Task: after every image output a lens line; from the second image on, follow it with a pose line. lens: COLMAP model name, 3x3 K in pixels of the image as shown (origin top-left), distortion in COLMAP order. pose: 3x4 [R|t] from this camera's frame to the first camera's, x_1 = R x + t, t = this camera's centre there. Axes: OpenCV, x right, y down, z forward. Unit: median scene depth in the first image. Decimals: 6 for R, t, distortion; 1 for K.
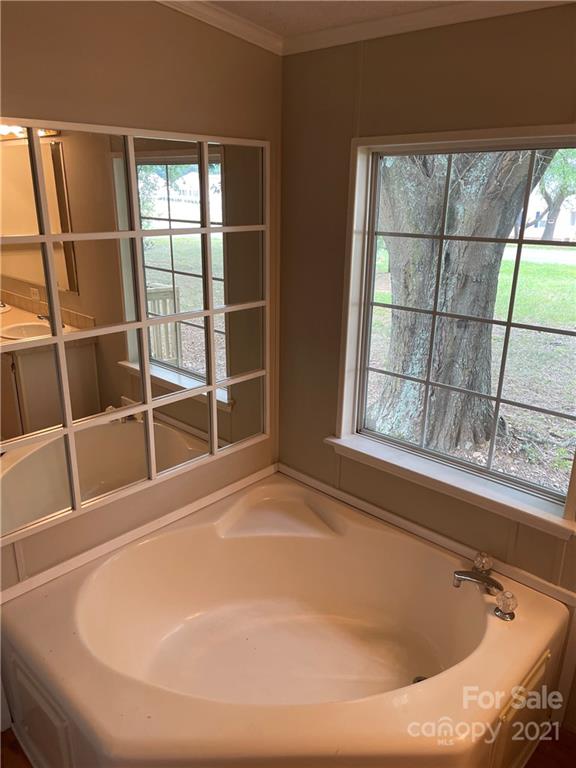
lens RADIAL K [[584.4, 0, 288.0], [0, 584.4, 384.0], [0, 0, 1]] dist [0.053032, -0.002139]
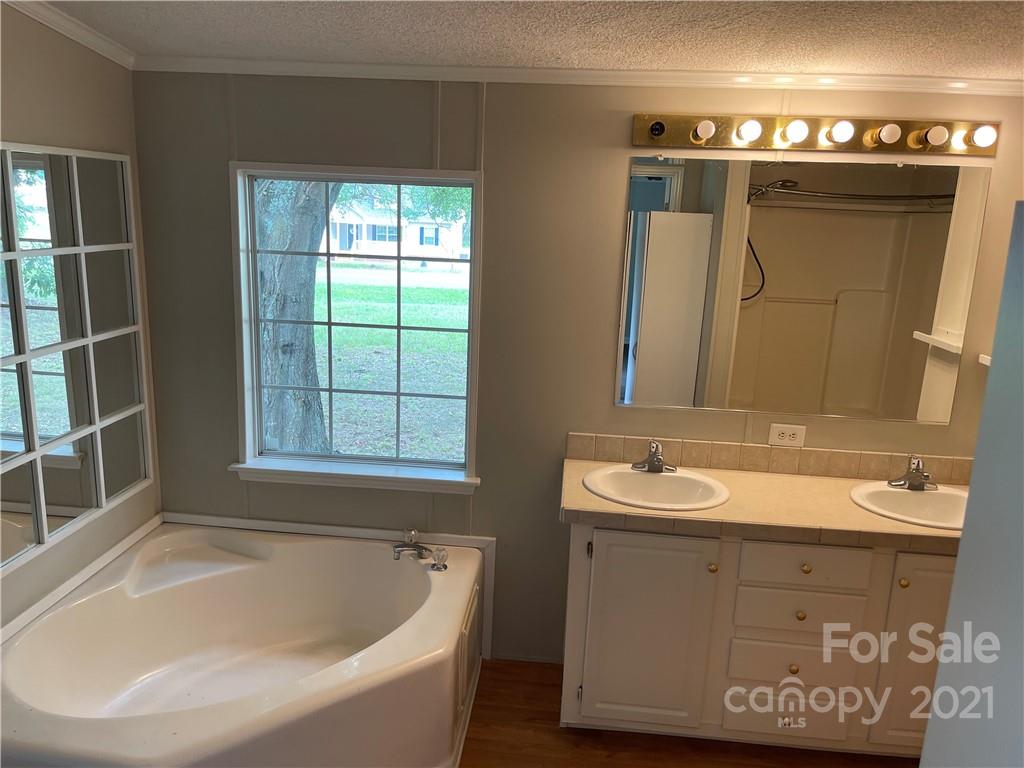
lens RADIAL K [[779.3, 0, 530.4], [0, 779.3, 380.5], [0, 0, 1]] dist [0.053032, -0.002139]
pose [[0.774949, -0.117453, 0.621014, -0.329484], [0.167868, 0.985539, -0.023083, 0.068132], [-0.609322, 0.122137, 0.783459, -0.298483]]
